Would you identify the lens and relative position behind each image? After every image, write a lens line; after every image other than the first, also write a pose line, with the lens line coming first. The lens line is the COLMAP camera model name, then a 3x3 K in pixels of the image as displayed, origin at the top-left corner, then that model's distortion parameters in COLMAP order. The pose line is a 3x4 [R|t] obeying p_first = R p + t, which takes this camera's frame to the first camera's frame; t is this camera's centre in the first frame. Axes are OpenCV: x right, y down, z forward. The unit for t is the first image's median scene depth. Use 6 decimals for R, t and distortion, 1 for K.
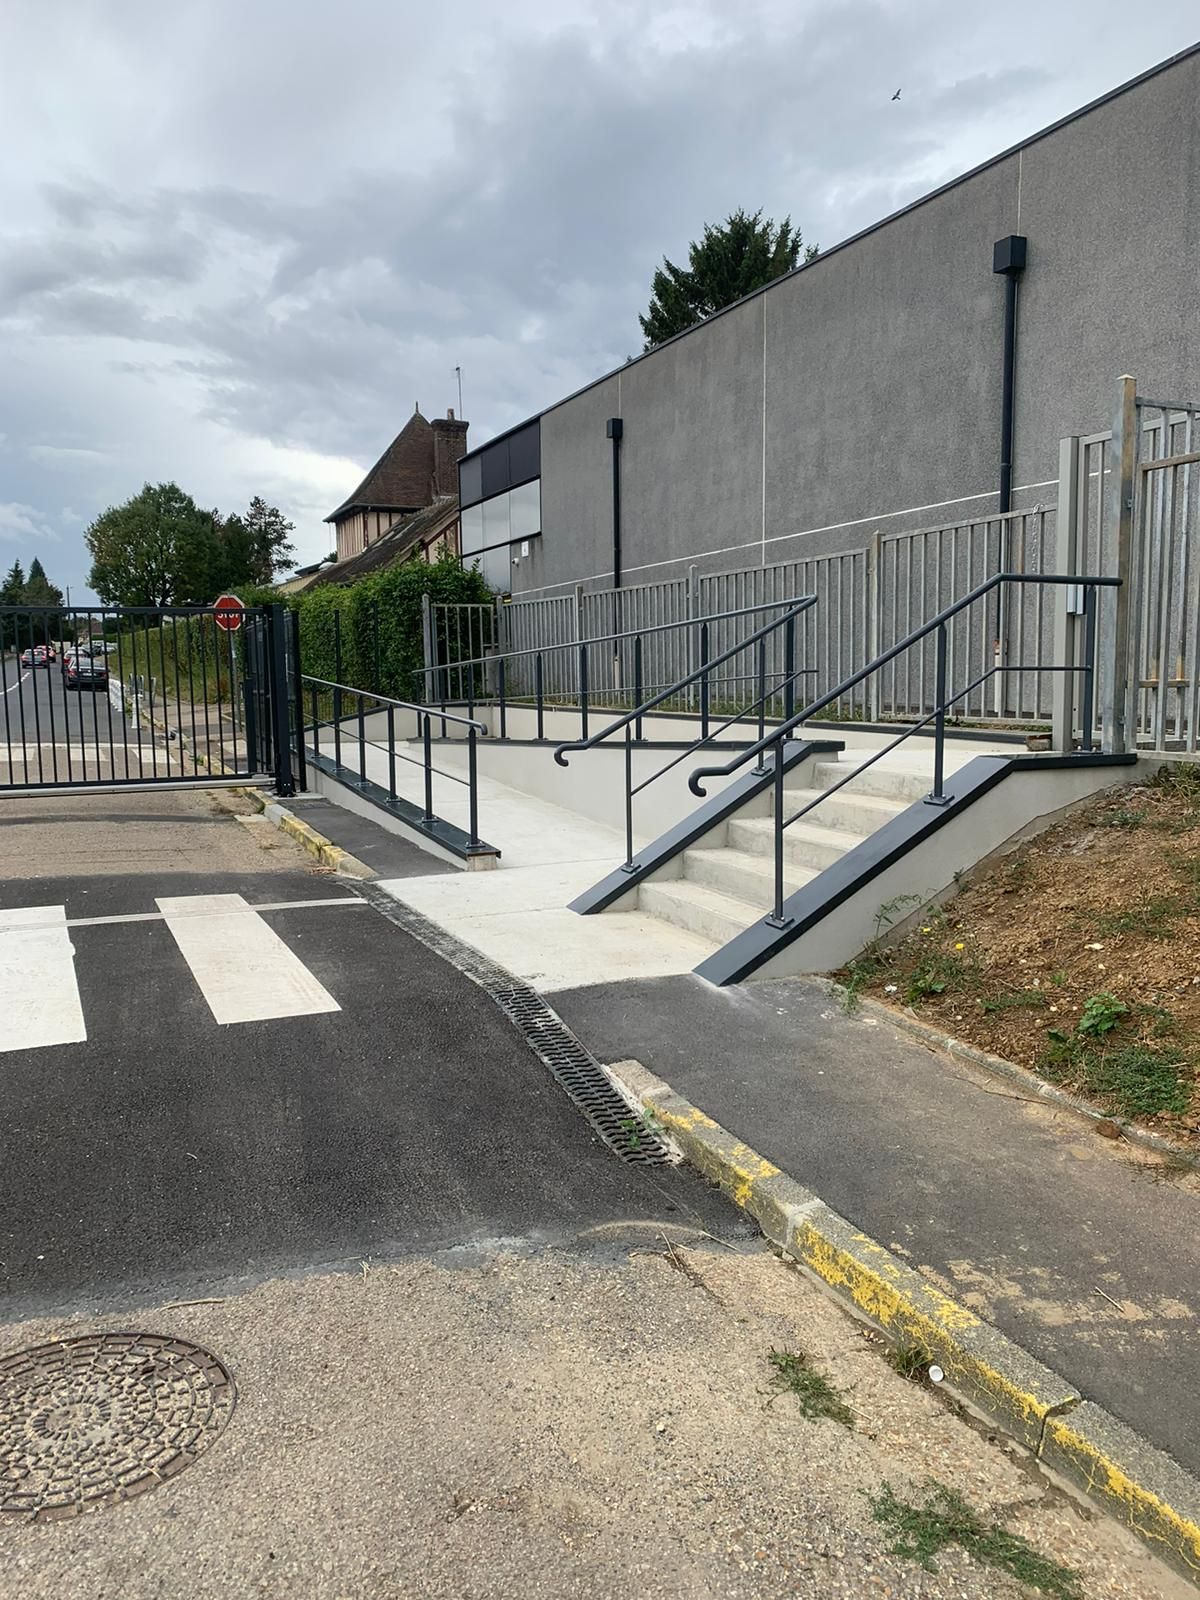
lens RADIAL K [[1186.7, 0, 600.0], [0, 1186.7, 800.0], [0, 0, 1]] dist [0.102807, -0.250818]
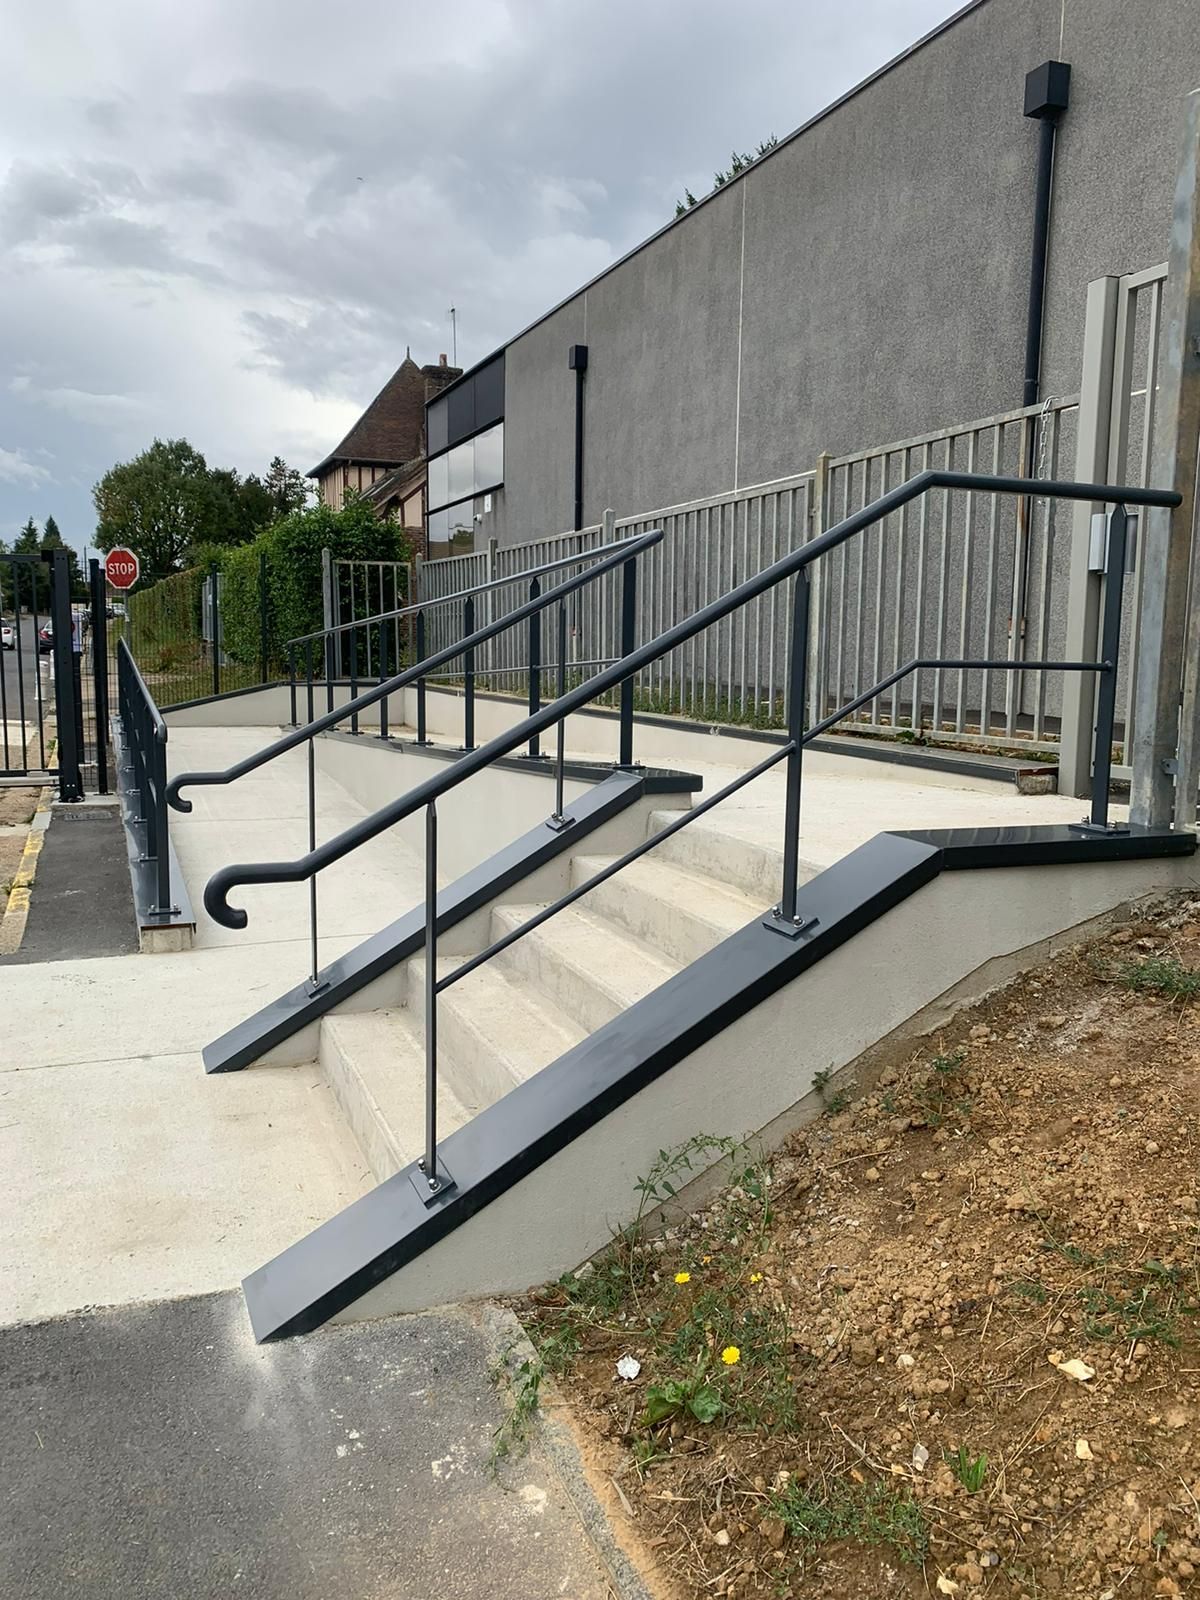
lens RADIAL K [[1204.9, 0, 600.0], [0, 1204.9, 800.0], [0, 0, 1]] dist [0.052314, -0.081750]
pose [[0.999027, 0.027936, -0.034132, 0.092868], [-0.027291, 0.999443, 0.019226, -0.024991], [0.034650, -0.018276, 0.999232, 0.208910]]
